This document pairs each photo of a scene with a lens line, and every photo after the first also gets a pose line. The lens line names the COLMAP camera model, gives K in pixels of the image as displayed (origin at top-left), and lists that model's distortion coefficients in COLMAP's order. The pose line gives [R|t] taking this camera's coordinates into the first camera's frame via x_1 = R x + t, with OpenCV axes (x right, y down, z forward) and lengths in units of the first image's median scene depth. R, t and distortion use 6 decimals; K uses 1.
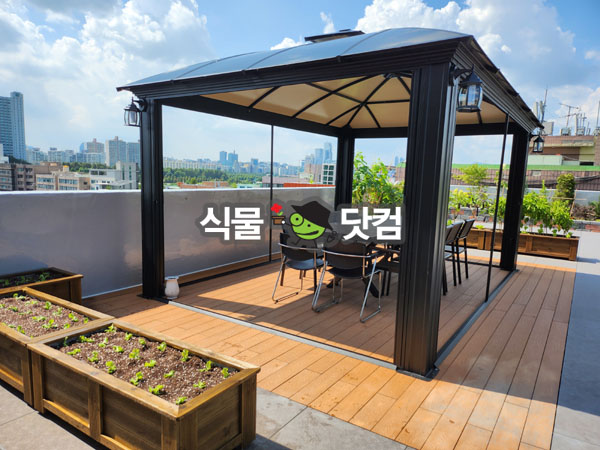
lens RADIAL K [[428.6, 0, 296.1], [0, 428.6, 227.0], [0, 0, 1]] dist [0.054678, -0.052564]
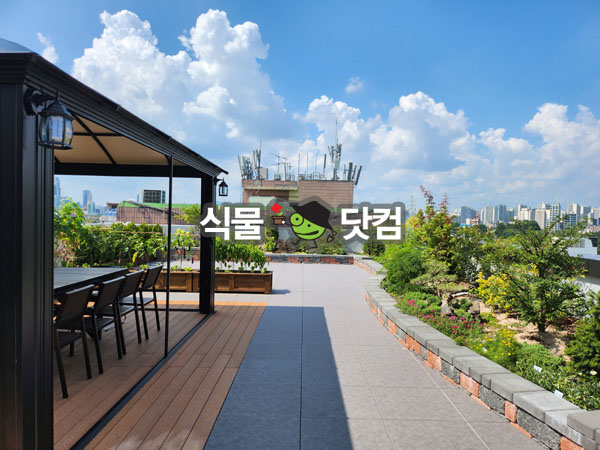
lens RADIAL K [[428.6, 0, 302.6], [0, 428.6, 225.6], [0, 0, 1]] dist [0.054678, -0.052564]
pose [[0.831342, -0.024495, 0.555221, 0.108489], [0.075025, 0.994830, -0.068447, -0.012492], [-0.550674, 0.098559, 0.828881, 0.035112]]
